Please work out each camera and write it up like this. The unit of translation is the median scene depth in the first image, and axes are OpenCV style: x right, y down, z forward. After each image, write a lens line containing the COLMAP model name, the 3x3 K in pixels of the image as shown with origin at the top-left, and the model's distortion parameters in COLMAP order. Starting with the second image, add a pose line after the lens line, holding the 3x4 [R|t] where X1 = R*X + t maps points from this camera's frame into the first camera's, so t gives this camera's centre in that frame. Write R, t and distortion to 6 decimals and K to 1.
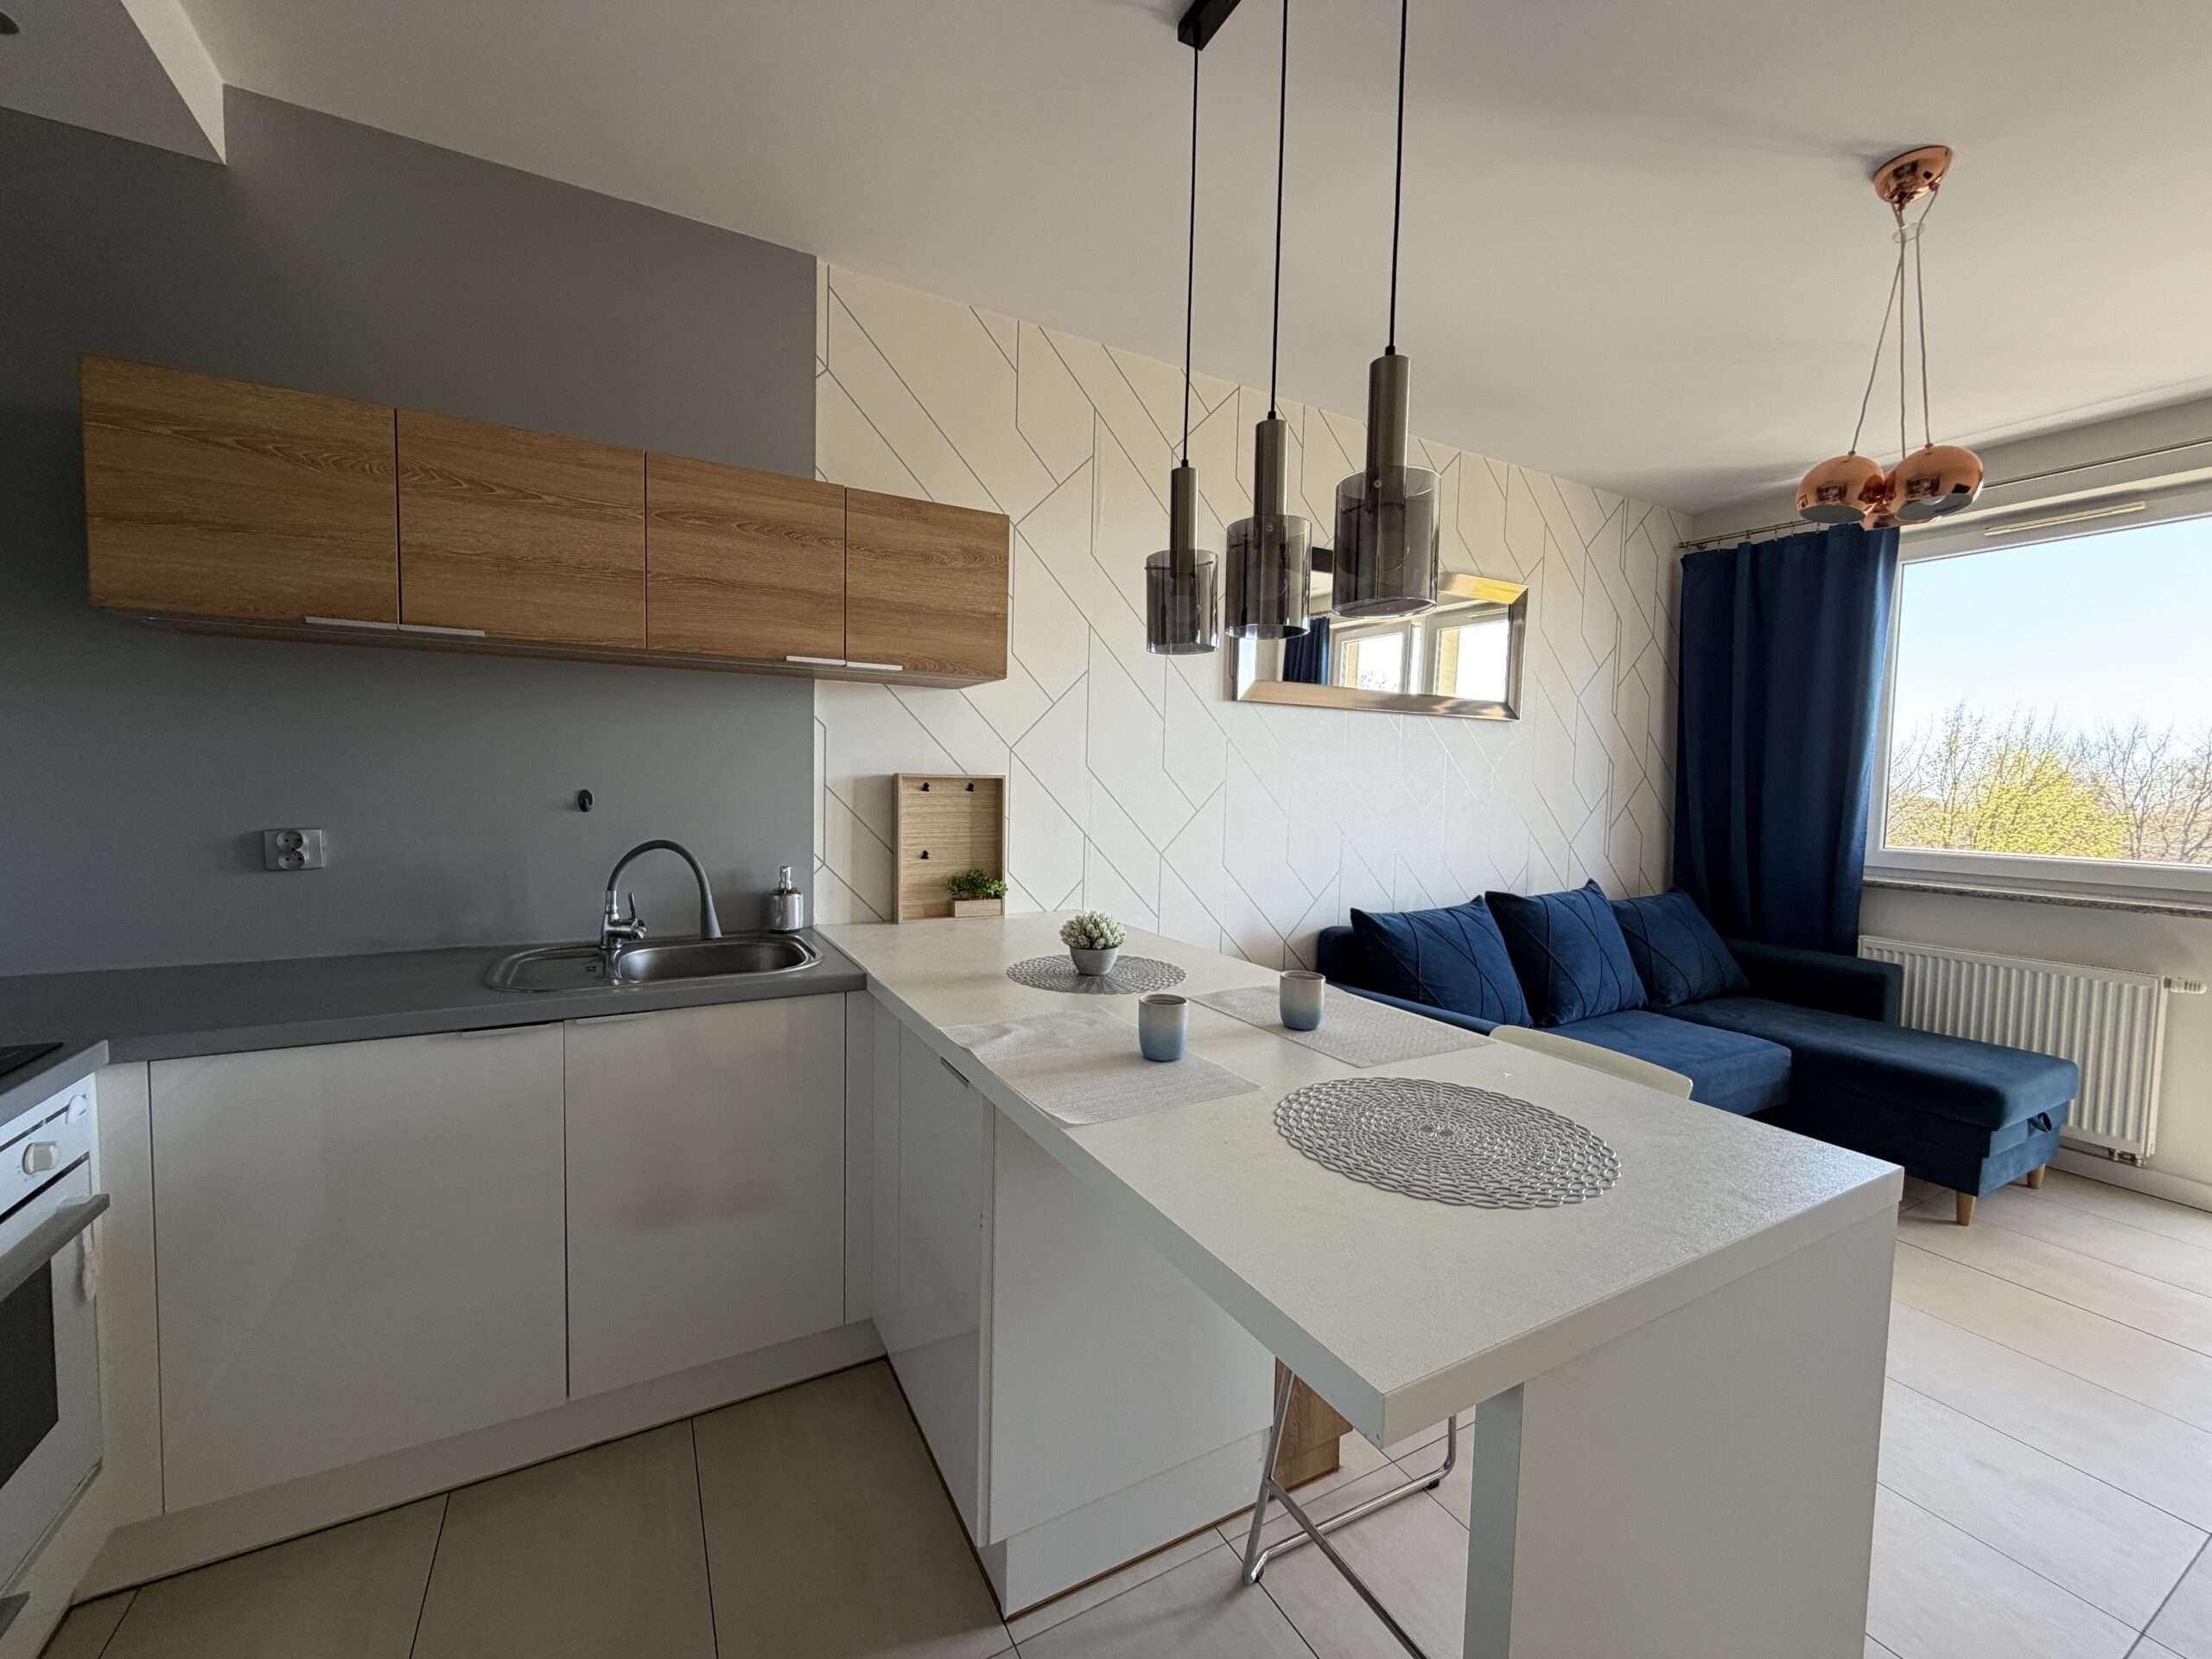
lens RADIAL K [[885.2, 0, 1094.9], [0, 885.2, 825.2], [0, 0, 1]] dist [-0.001795, 0.000464]
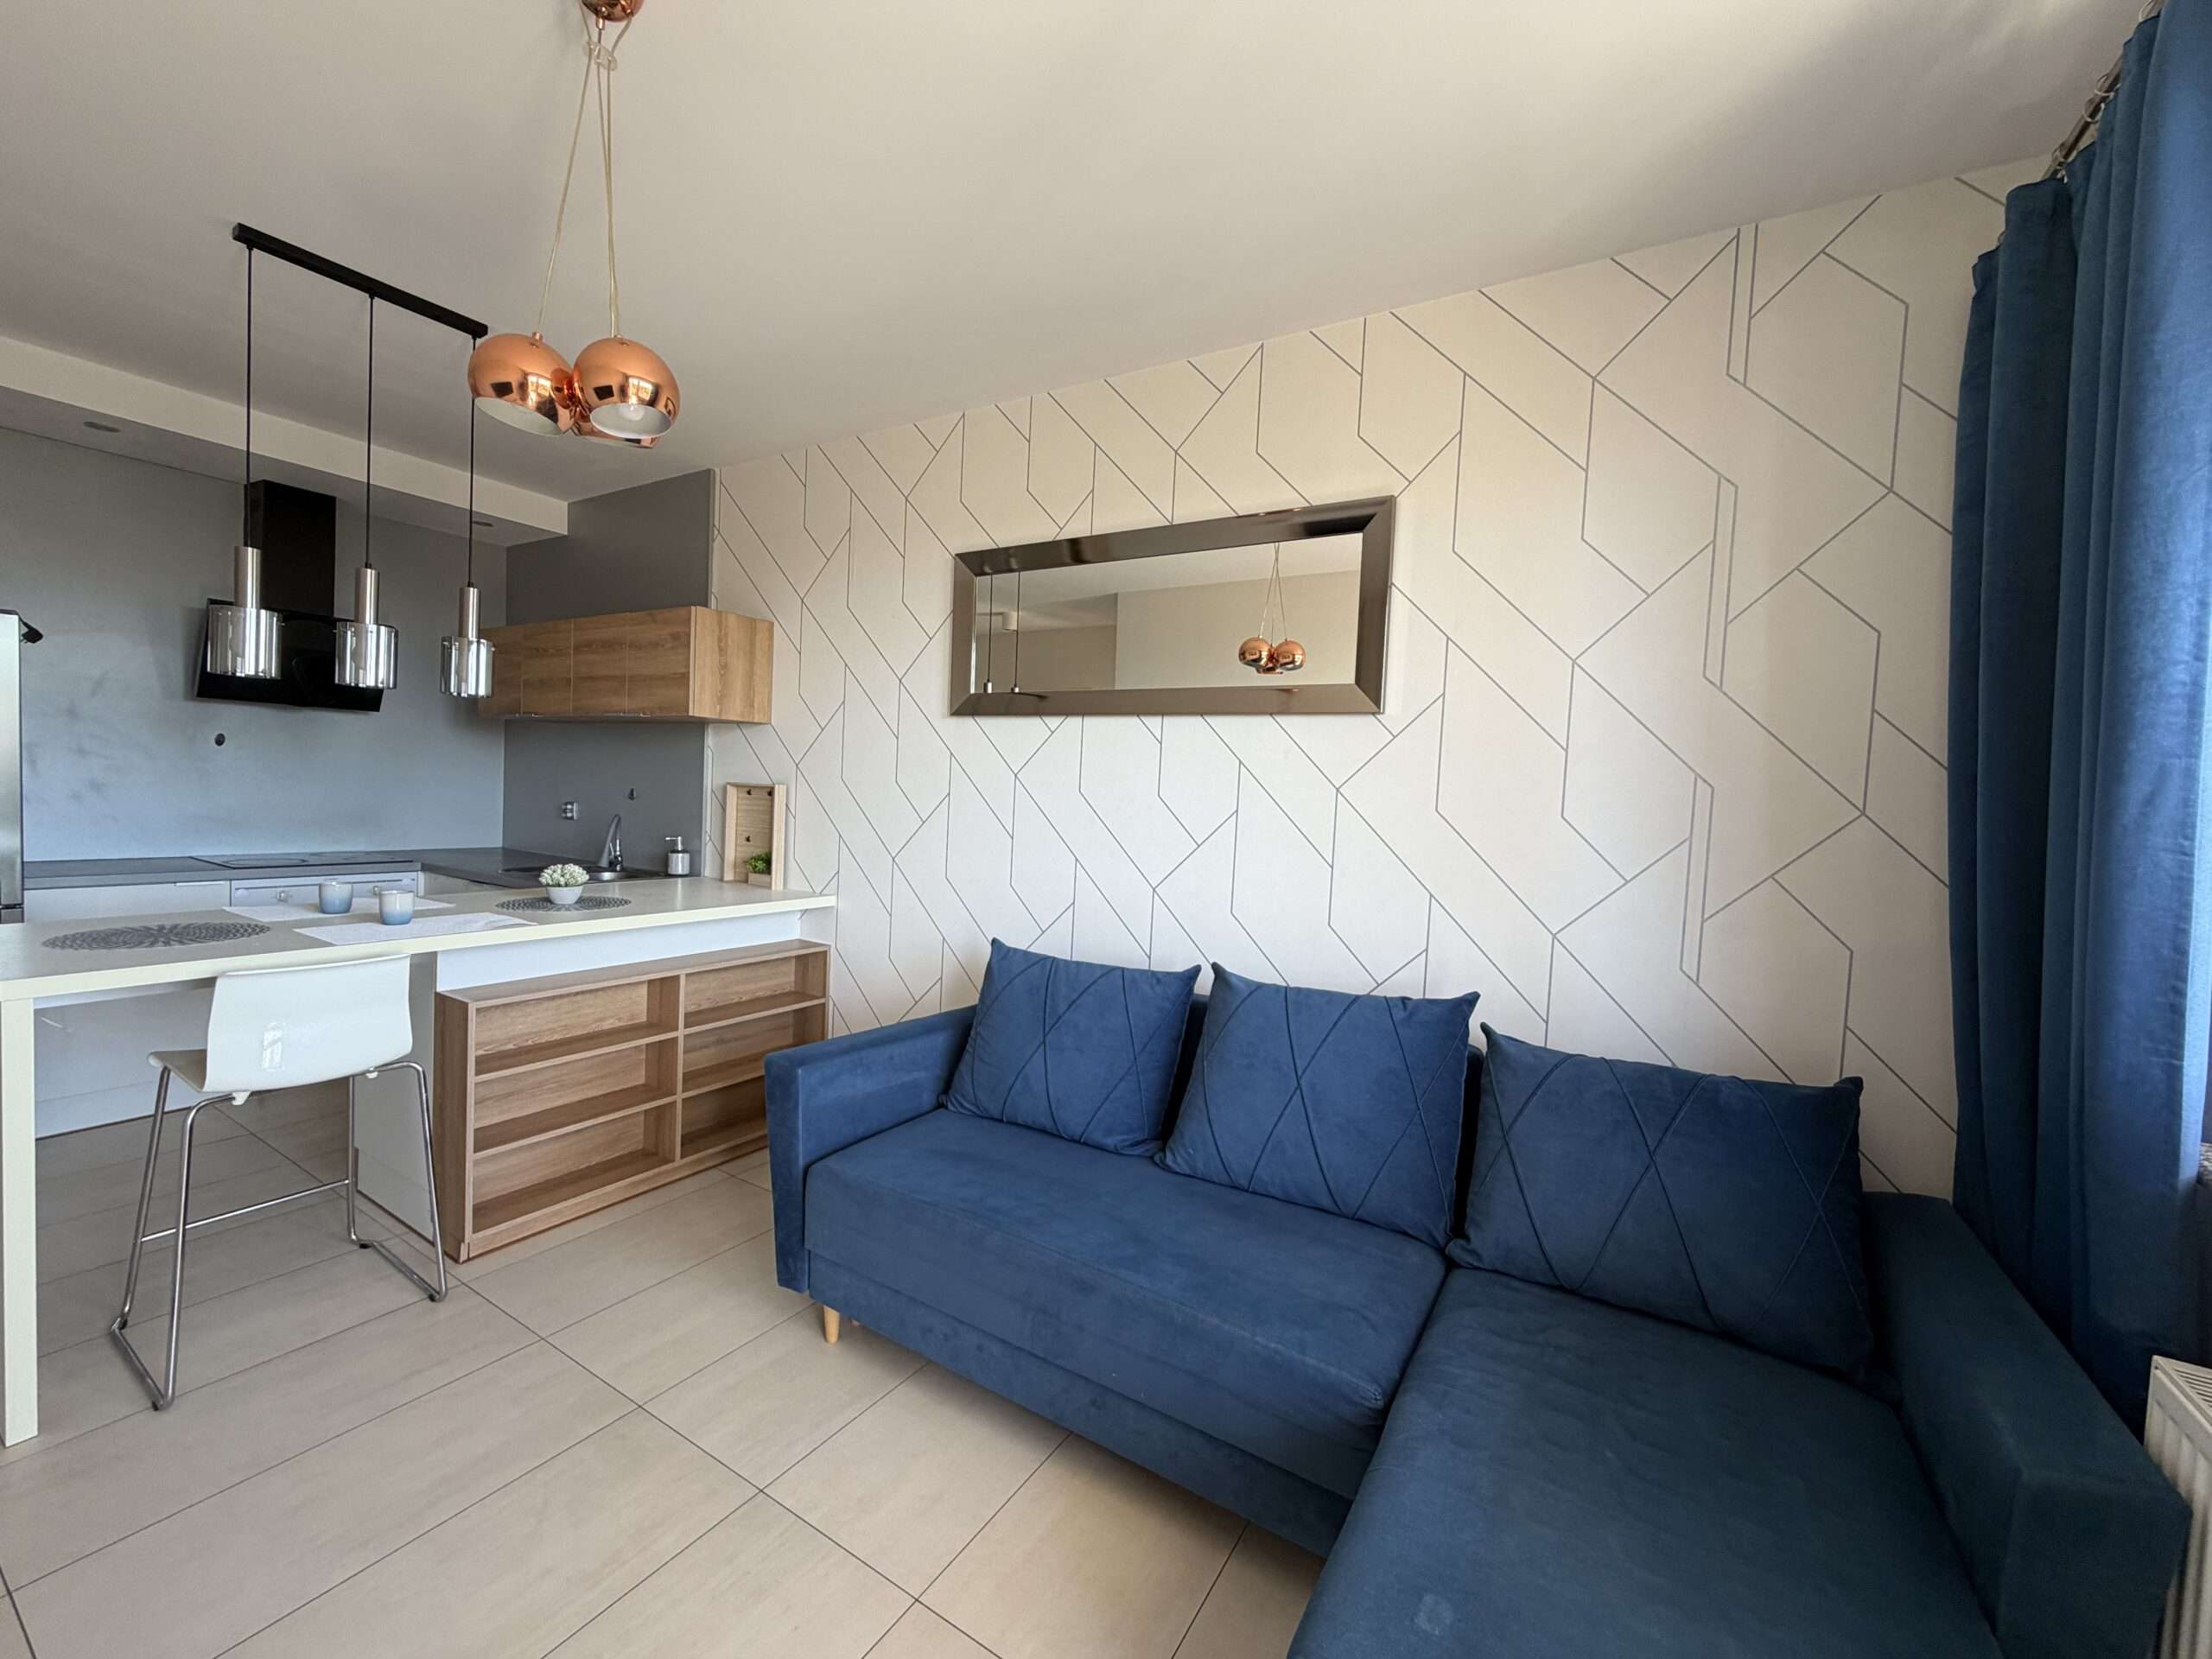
lens RADIAL K [[885.2, 0, 1108.0], [0, 885.2, 820.5], [0, 0, 1]] dist [-0.001795, 0.000464]
pose [[0.498257, 0.032252, -0.866429, 1.663246], [-0.082175, 0.996566, -0.010160, -0.037261], [0.863126, 0.076261, 0.499196, 0.956083]]
